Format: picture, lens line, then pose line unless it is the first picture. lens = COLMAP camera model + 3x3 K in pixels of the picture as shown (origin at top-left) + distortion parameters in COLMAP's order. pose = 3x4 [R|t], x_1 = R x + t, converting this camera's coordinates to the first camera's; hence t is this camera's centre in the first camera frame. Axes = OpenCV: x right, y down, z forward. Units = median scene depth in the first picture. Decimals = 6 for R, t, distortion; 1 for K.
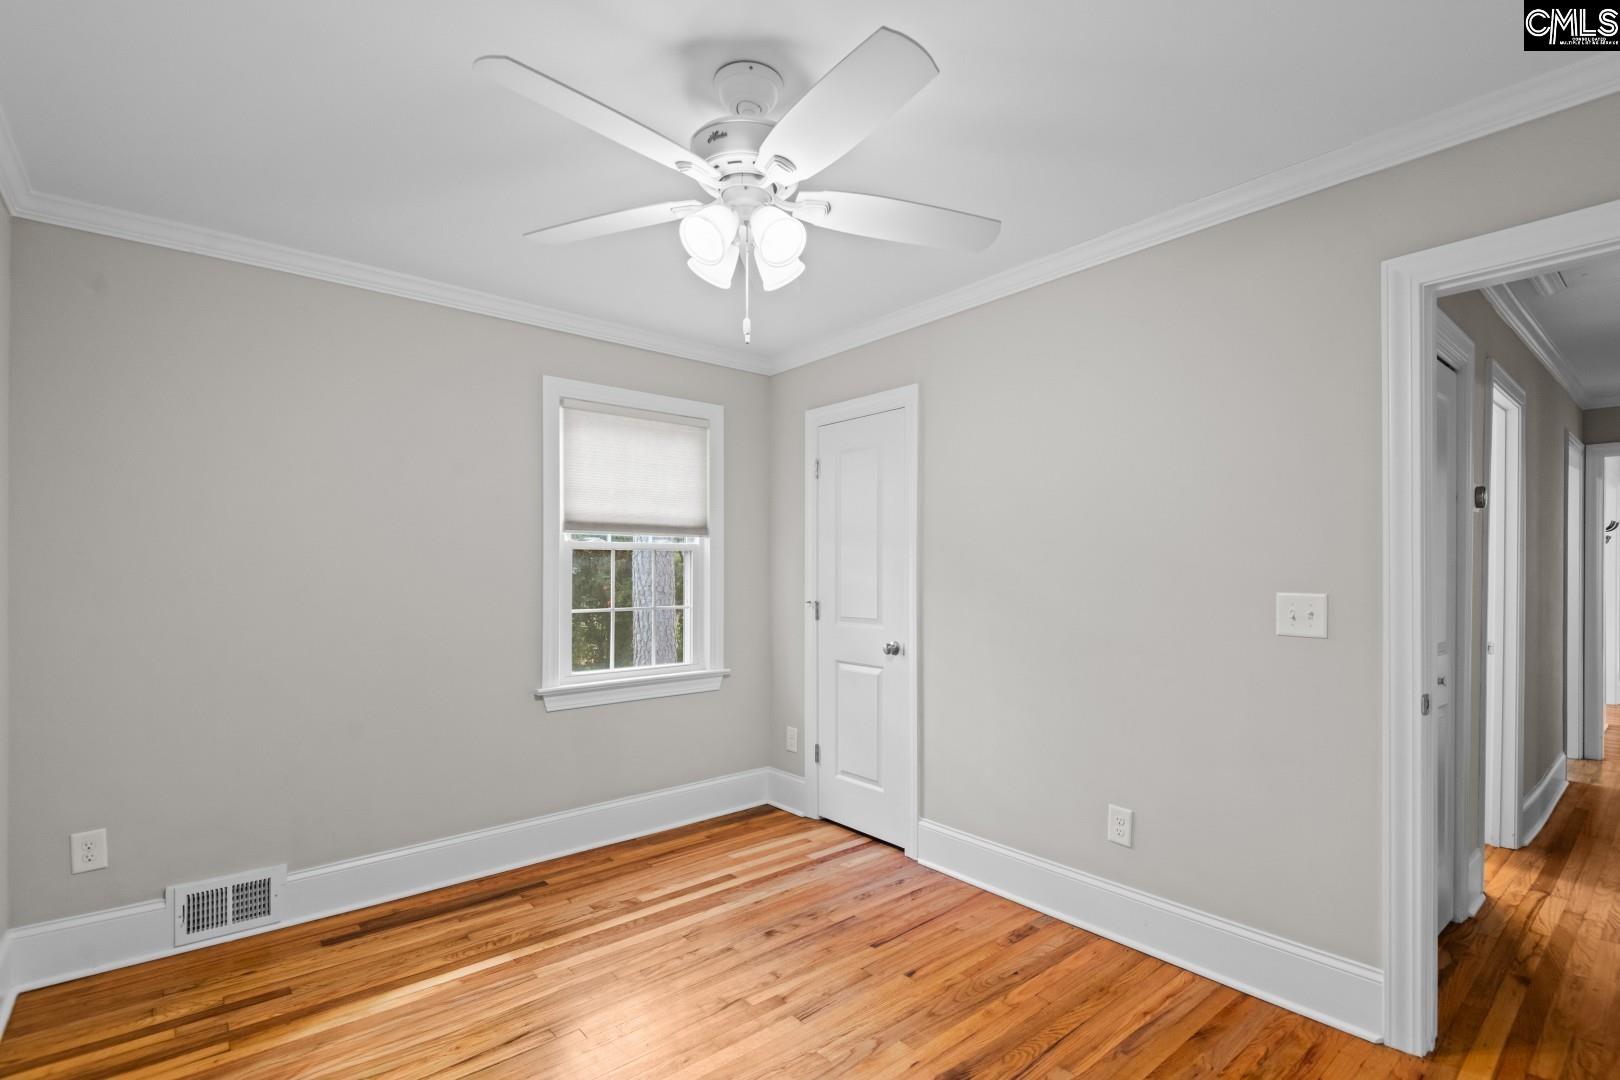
lens RADIAL K [[758.7, 0, 809.0], [0, 758.7, 569.2], [0, 0, 1]] dist [0.024657, -0.012501]
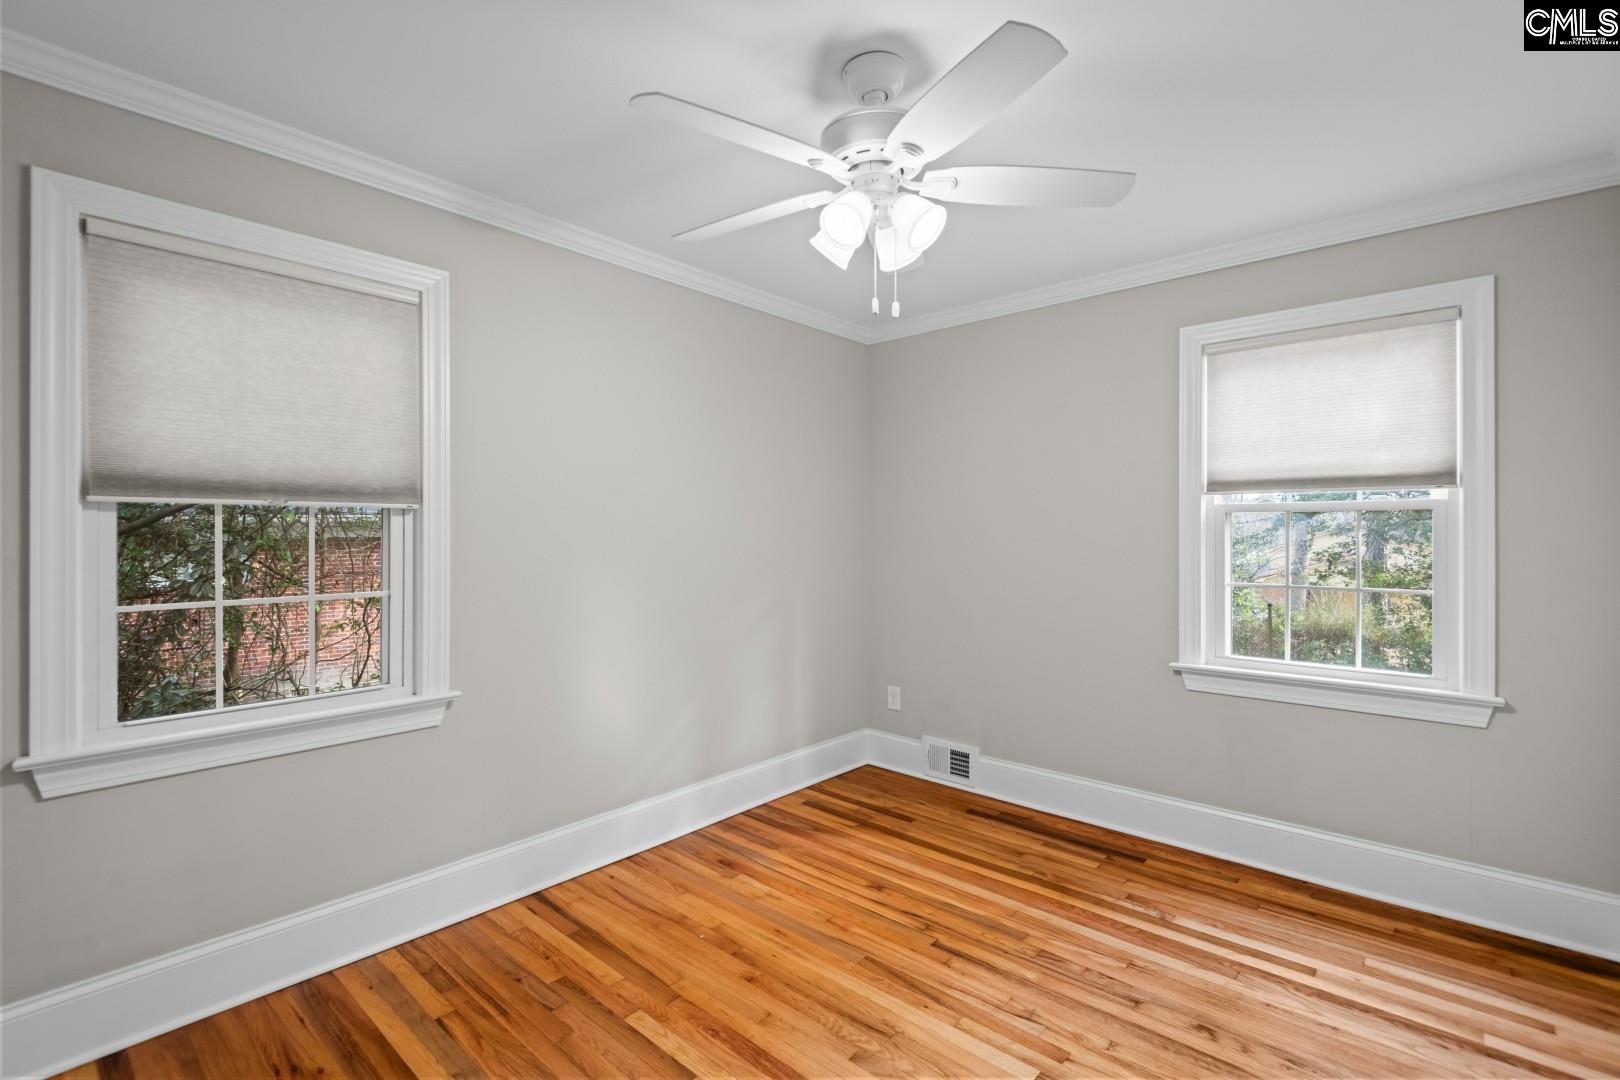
lens RADIAL K [[758.7, 0, 815.8], [0, 758.7, 535.6], [0, 0, 1]] dist [0.024657, -0.012501]
pose [[0.129229, 0.006185, -0.991596, 0.546331], [0.001962, 0.999977, 0.006493, -0.007817], [0.991613, -0.002785, 0.129213, 0.454500]]
